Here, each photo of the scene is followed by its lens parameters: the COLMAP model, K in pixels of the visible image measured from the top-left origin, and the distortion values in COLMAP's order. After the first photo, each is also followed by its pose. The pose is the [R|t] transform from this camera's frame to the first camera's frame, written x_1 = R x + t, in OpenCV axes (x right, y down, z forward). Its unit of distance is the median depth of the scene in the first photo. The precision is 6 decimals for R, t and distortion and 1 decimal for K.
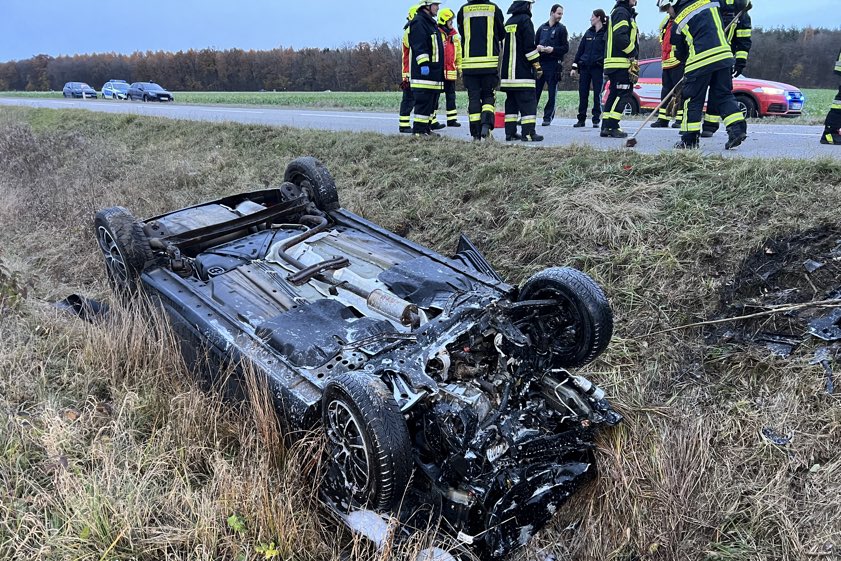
lens RADIAL K [[624.5, 0, 420.5], [0, 624.5, 280.5], [0, 0, 1]] dist [0.043519, -0.009030]
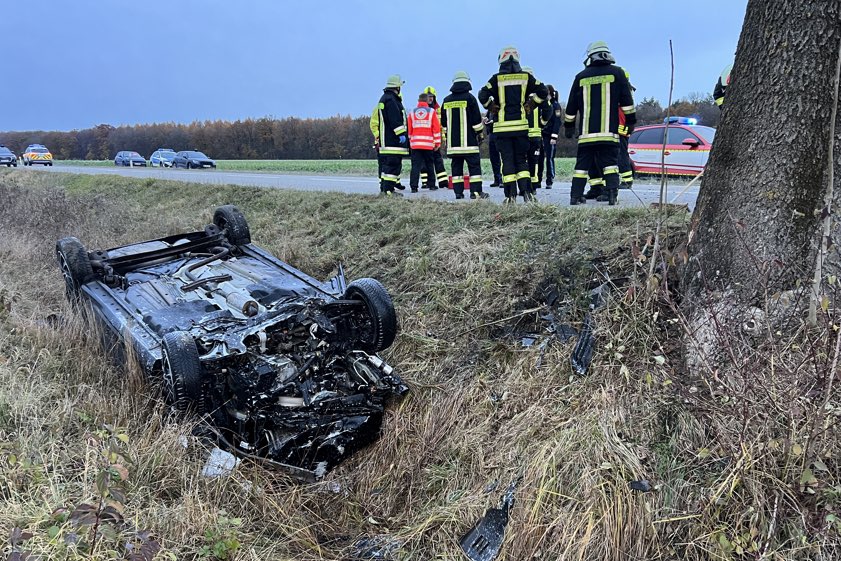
lens RADIAL K [[665.1, 0, 420.5], [0, 665.1, 280.5], [0, 0, 1]] dist [0.114282, -0.154294]
pose [[0.996304, 0.012345, -0.085010, 0.391995], [-0.021830, 0.993517, -0.111571, 0.121738], [0.083082, 0.113015, 0.990114, -0.372780]]
